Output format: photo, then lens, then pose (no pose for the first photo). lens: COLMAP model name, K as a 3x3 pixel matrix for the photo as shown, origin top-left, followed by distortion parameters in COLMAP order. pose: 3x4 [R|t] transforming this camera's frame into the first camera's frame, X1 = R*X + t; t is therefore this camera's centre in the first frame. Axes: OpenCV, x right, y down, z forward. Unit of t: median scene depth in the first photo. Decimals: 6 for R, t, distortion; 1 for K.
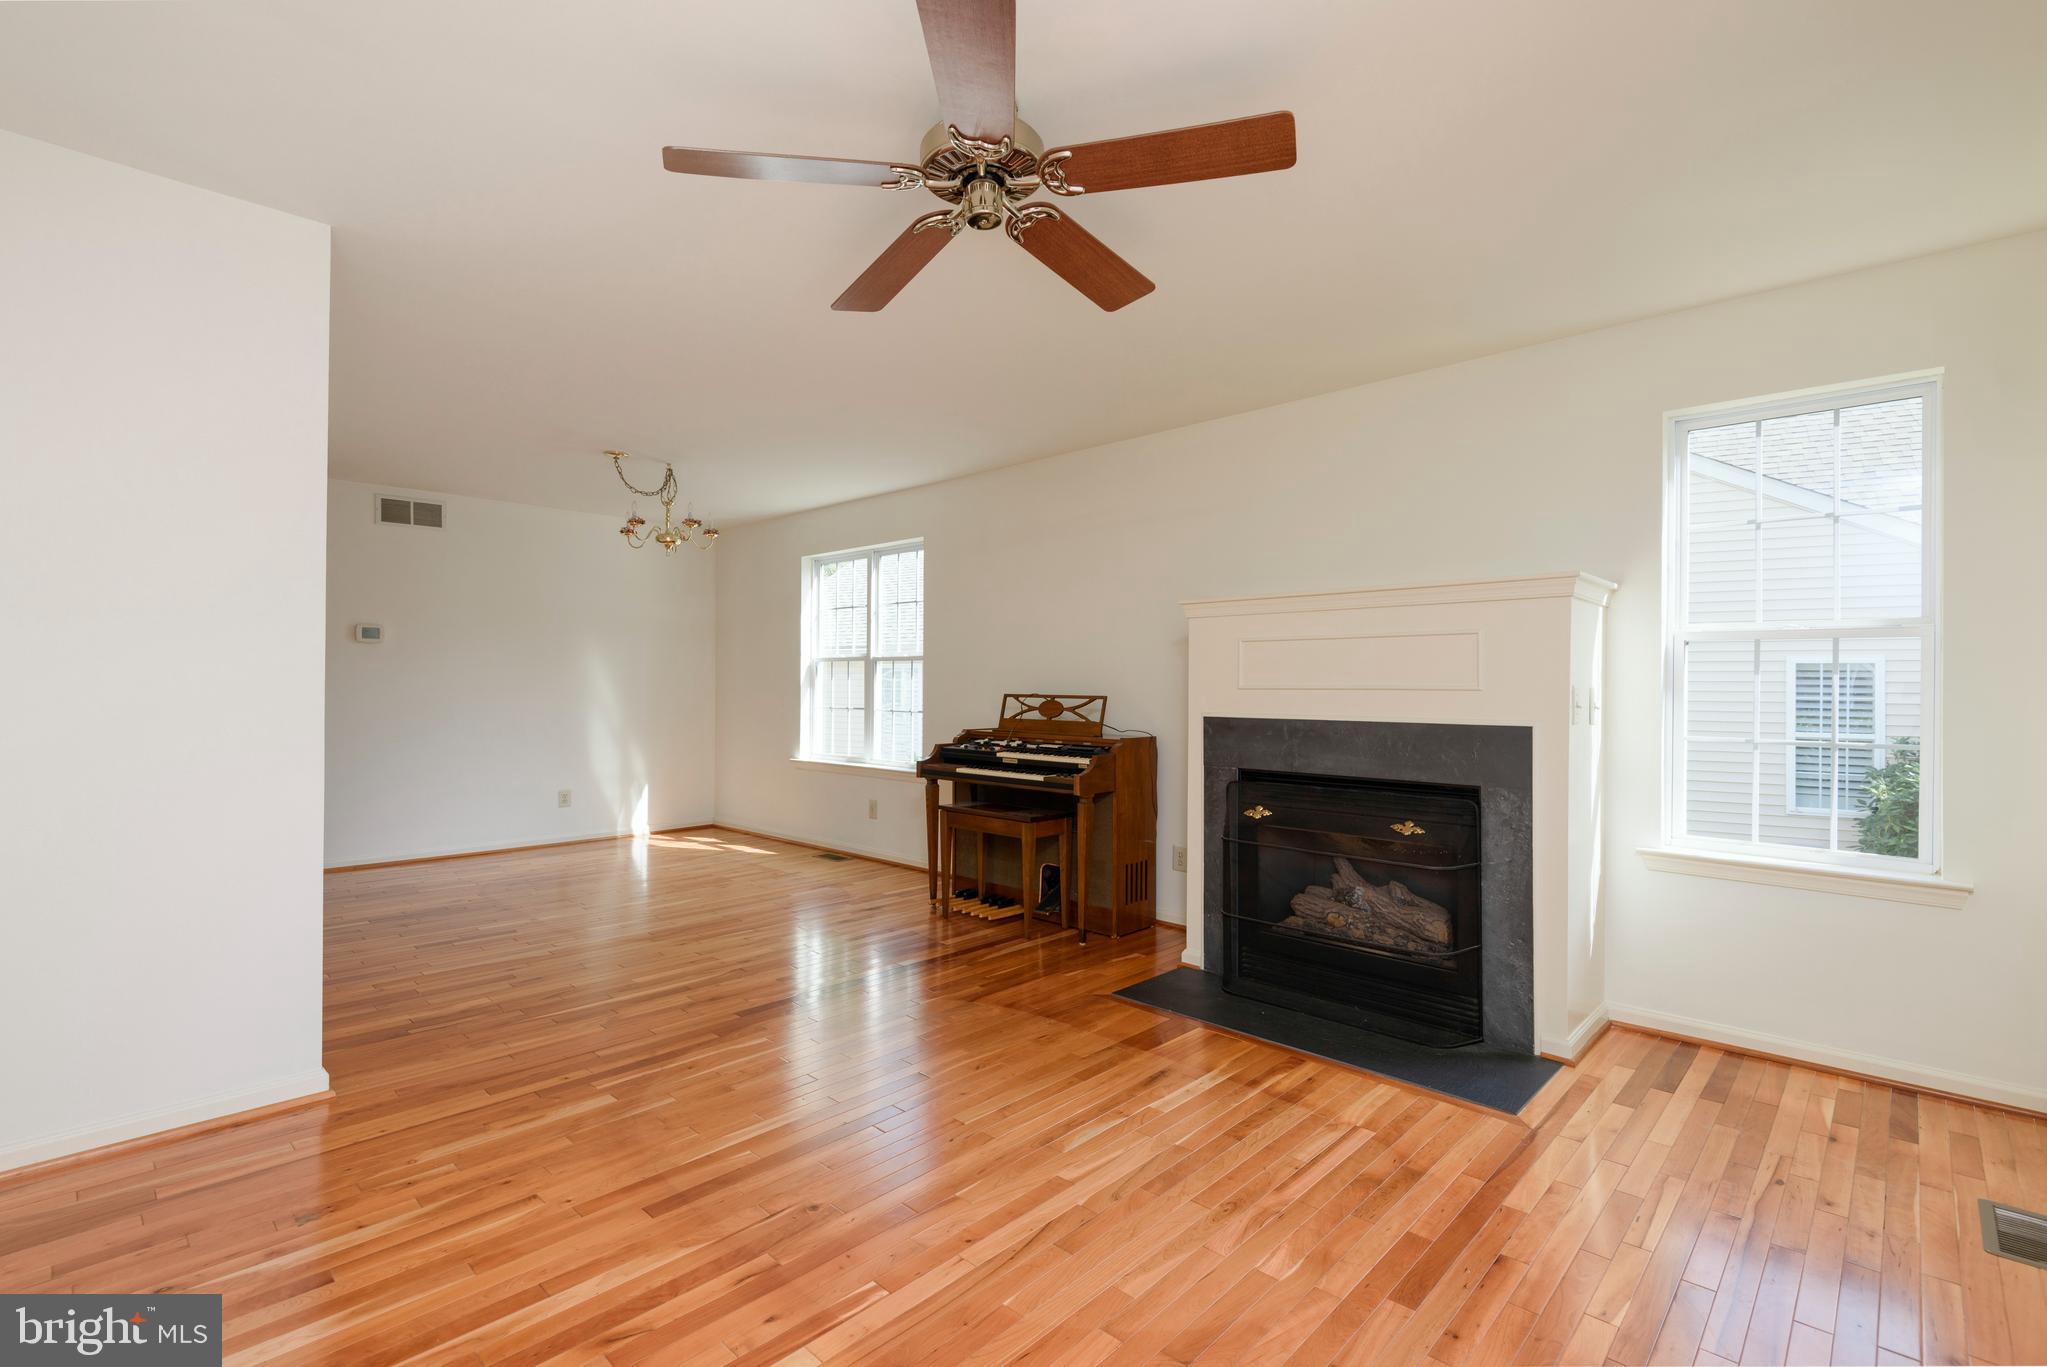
lens RADIAL K [[928.3, 0, 1023.5], [0, 928.3, 683.5], [0, 0, 1]] dist [0.001096, -0.000028]
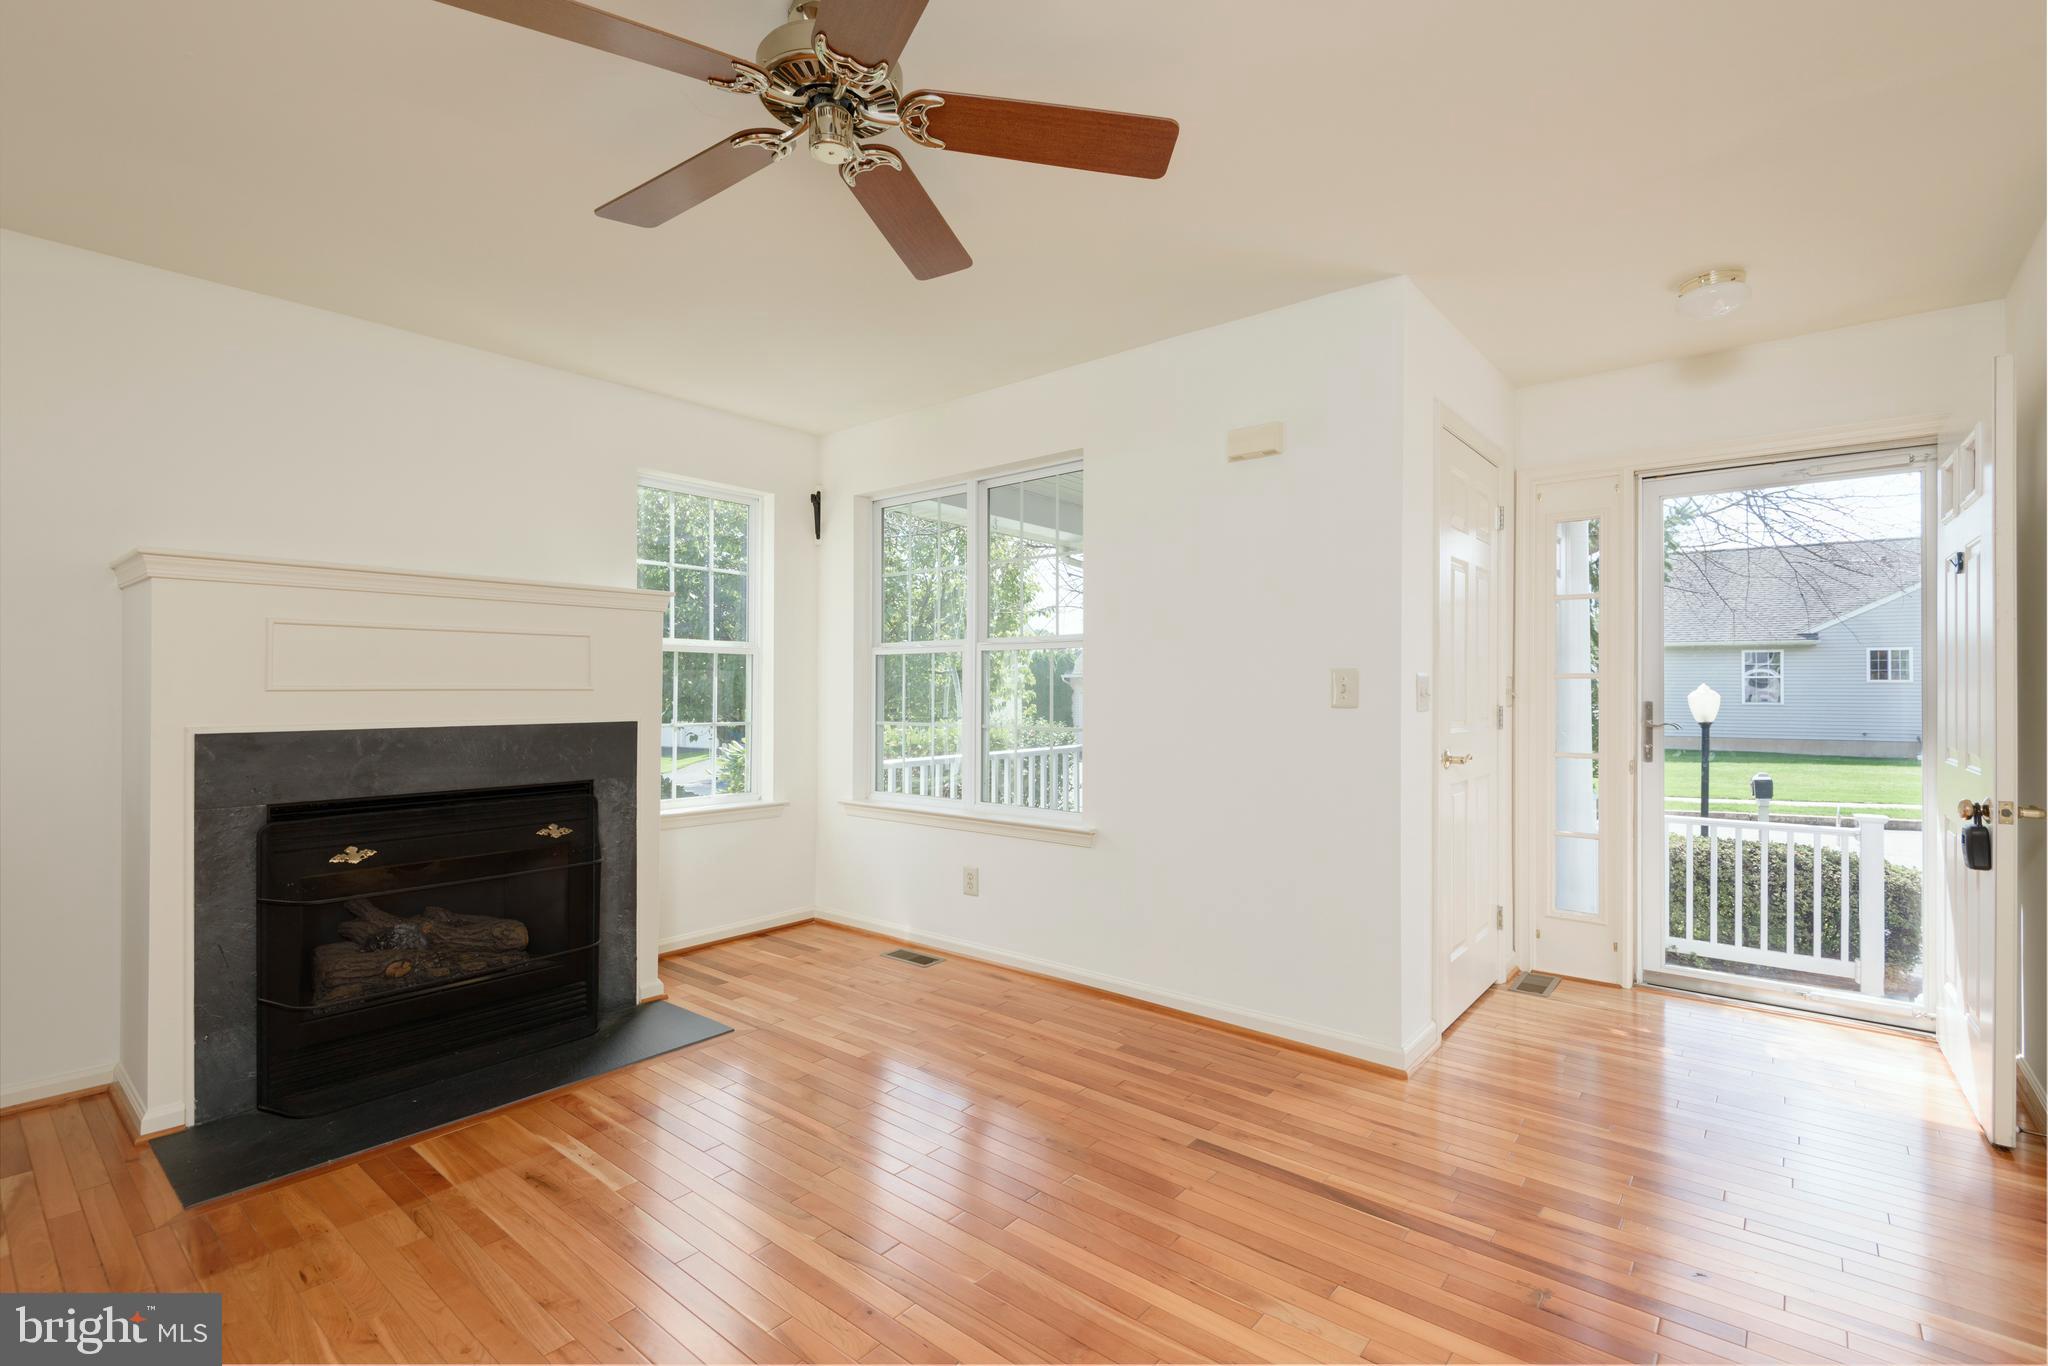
lens RADIAL K [[922.1, 0, 1024.5], [0, 922.1, 659.8], [0, 0, 1]] dist [0.000951, -0.000054]
pose [[-0.075635, 0.023555, 0.996857, -0.631048], [-0.005540, 0.999696, -0.024042, -0.005402], [-0.997120, -0.007341, -0.075481, 0.598393]]
